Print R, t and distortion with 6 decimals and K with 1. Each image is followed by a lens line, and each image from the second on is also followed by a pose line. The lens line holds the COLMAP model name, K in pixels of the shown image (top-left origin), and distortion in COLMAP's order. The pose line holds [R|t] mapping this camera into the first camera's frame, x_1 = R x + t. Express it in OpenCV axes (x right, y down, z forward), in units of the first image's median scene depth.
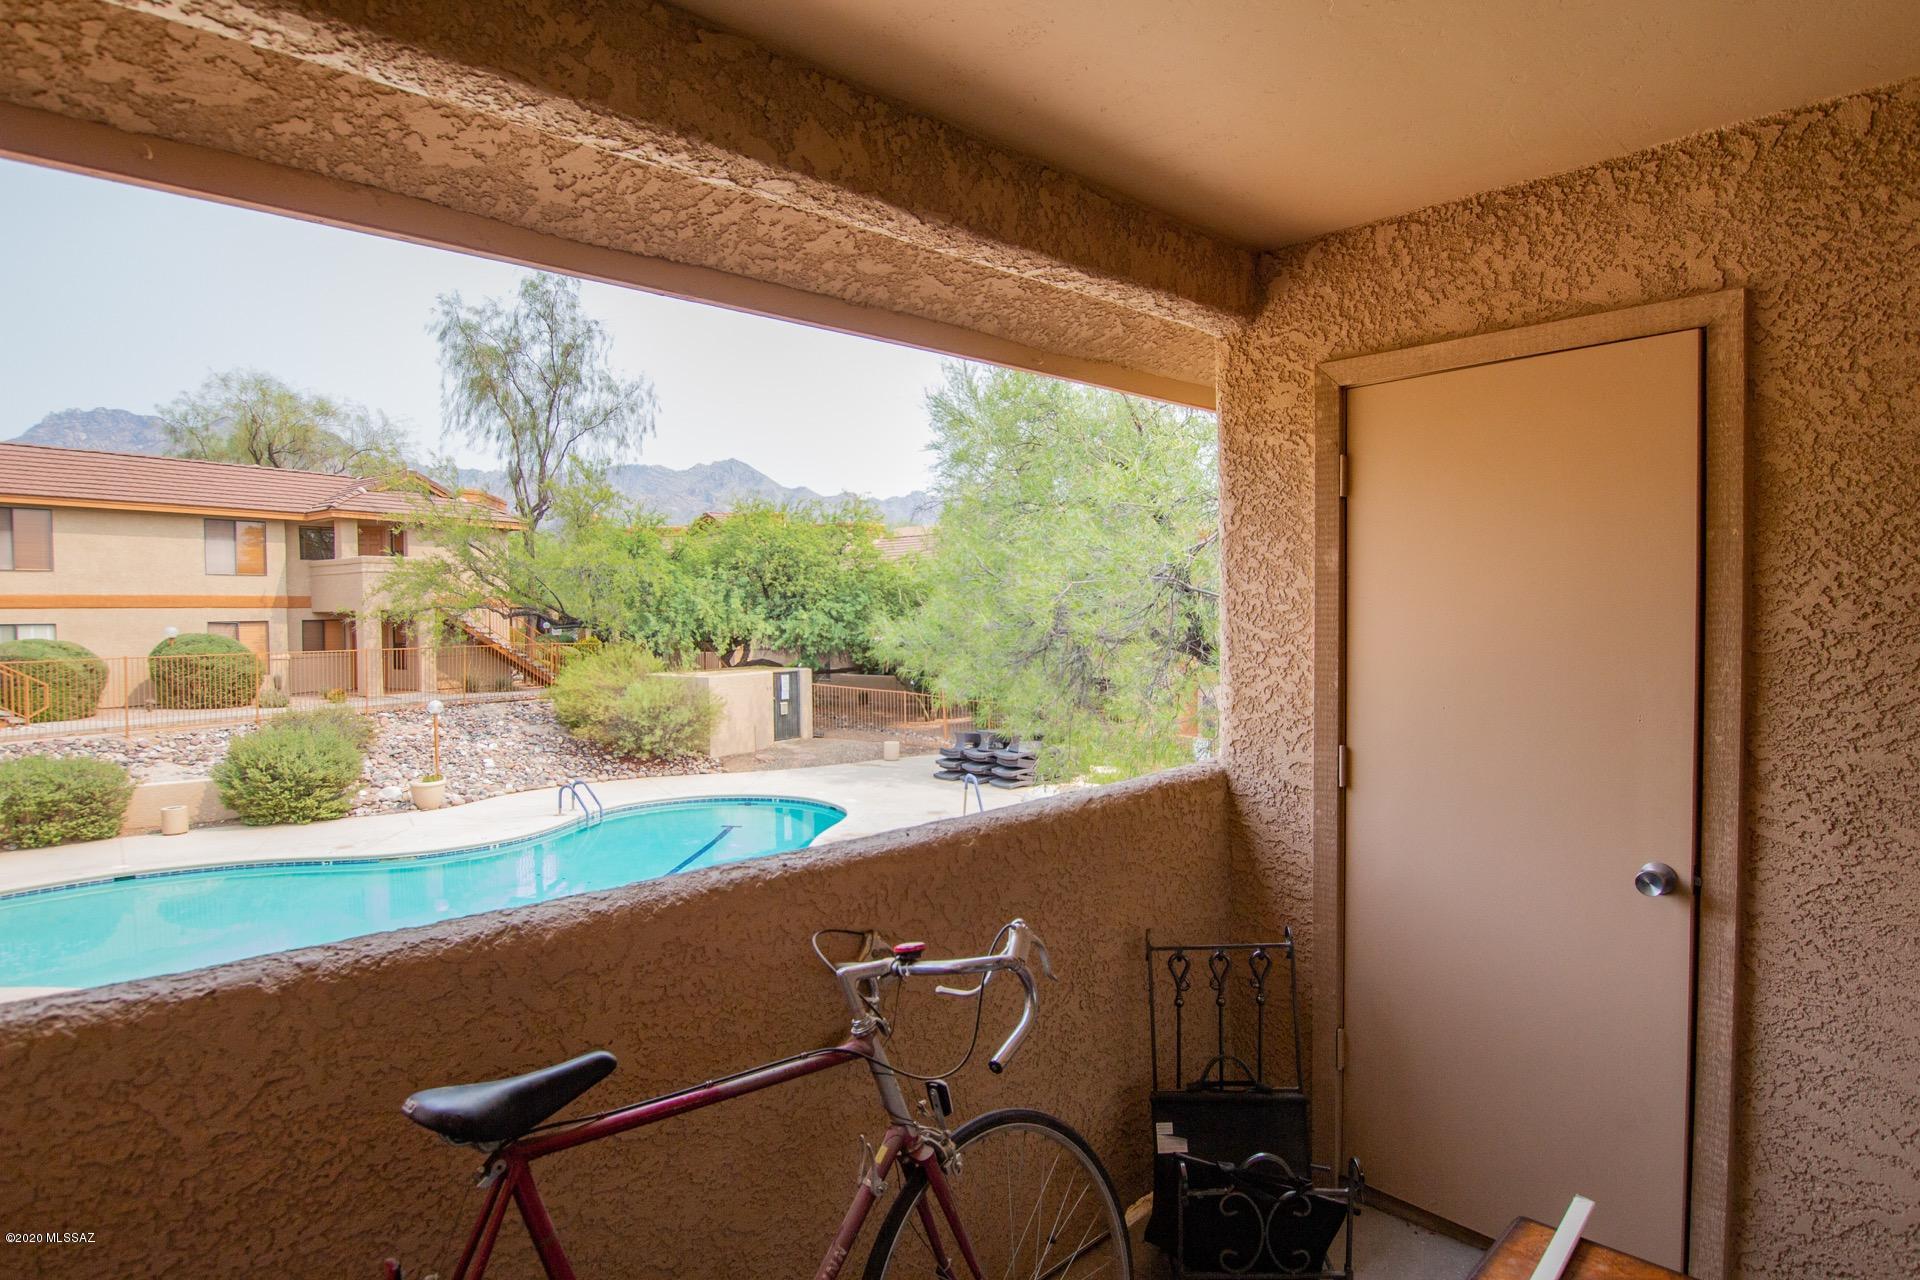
lens RADIAL K [[1045.5, 0, 956.8], [0, 1045.5, 638.3], [0, 0, 1]] dist [0.004627, -0.004861]
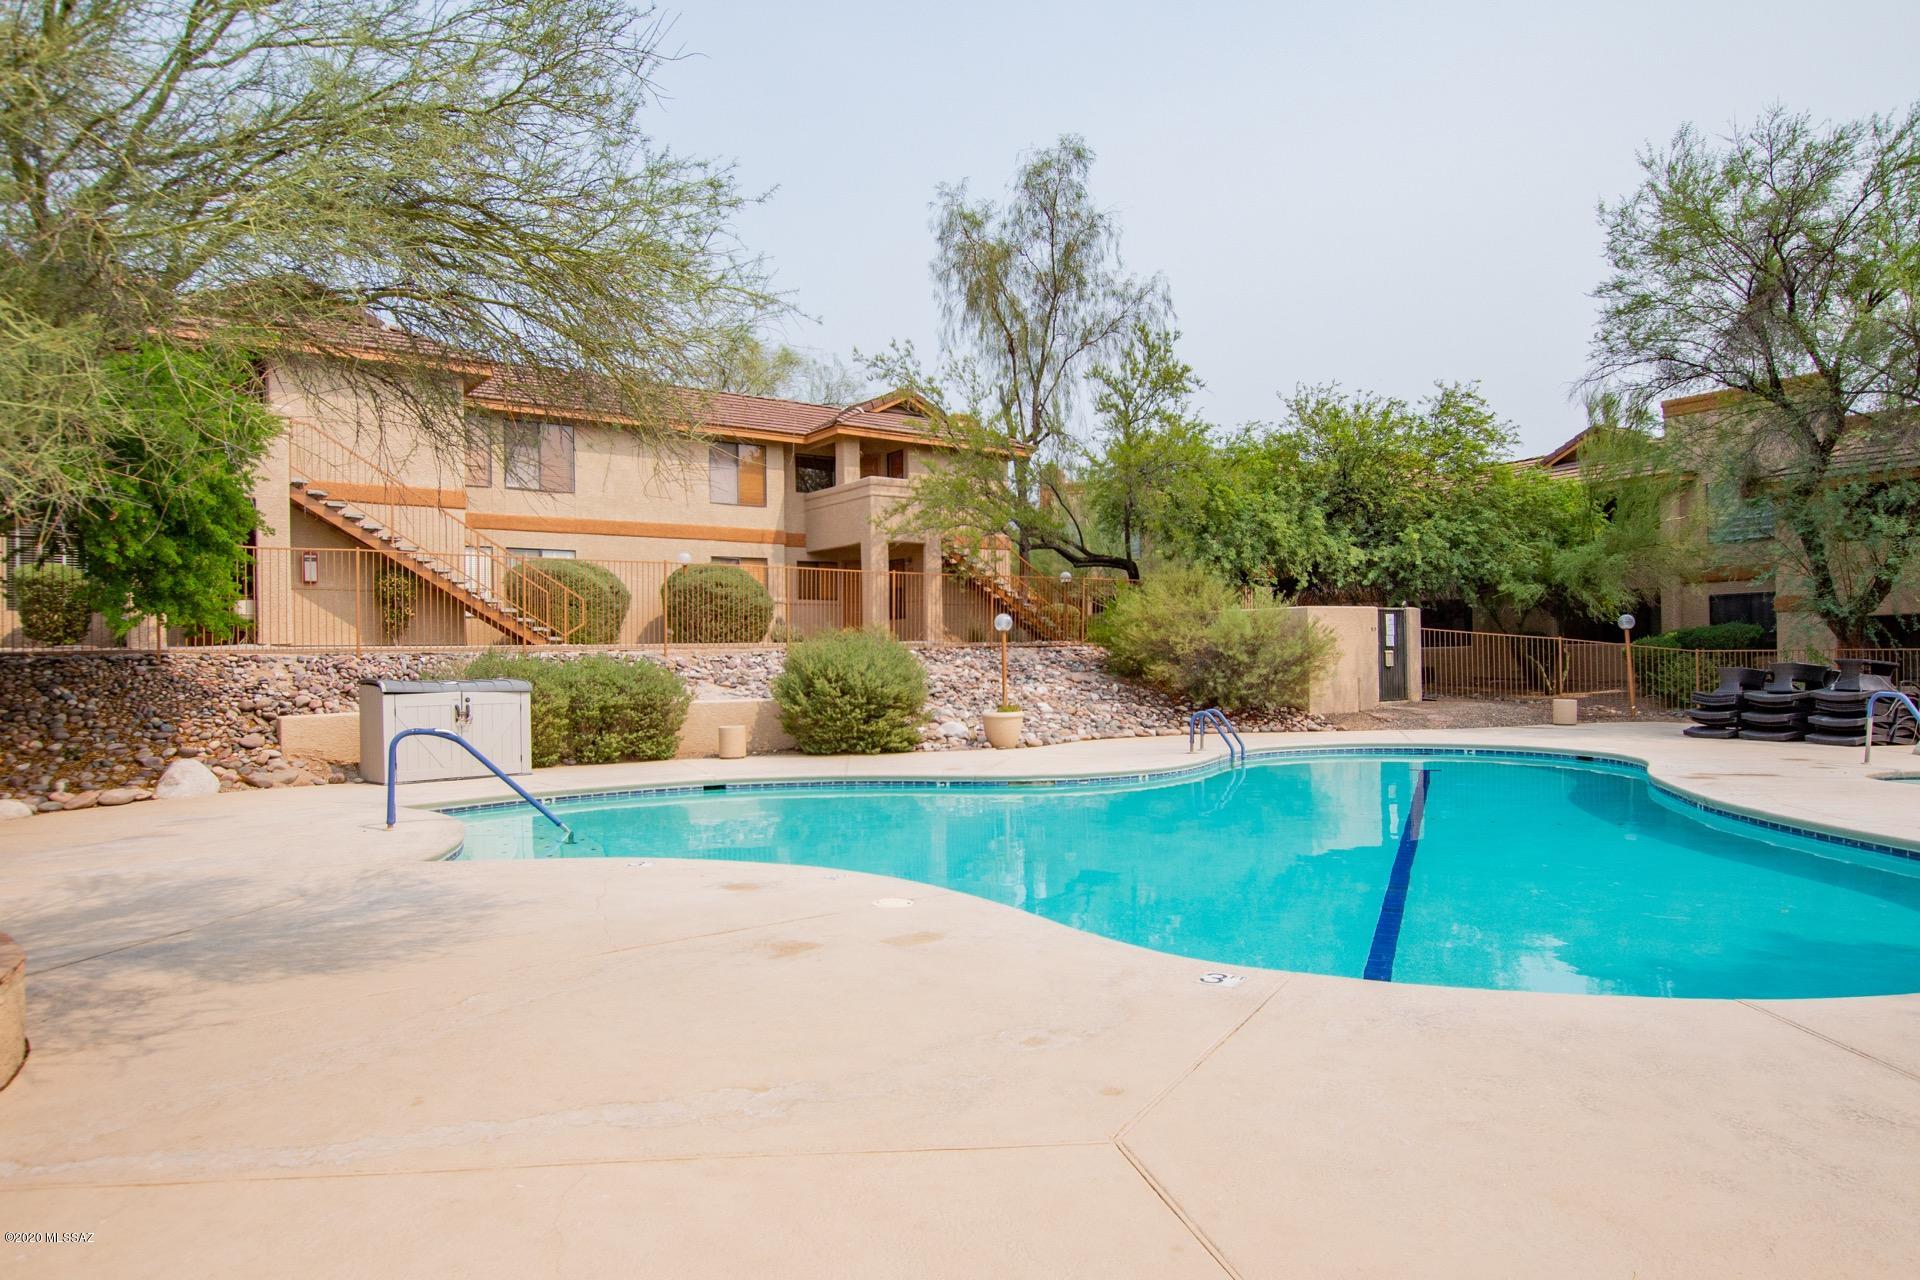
lens RADIAL K [[1128.9, 0, 964.1], [0, 1128.9, 644.9], [0, 0, 1]] dist [-0.013506, 0.000002]
pose [[0.956734, -0.007418, -0.290870, -0.245515], [-0.006034, 0.998954, -0.045324, 0.105605], [0.290902, 0.045118, 0.955688, 0.161888]]
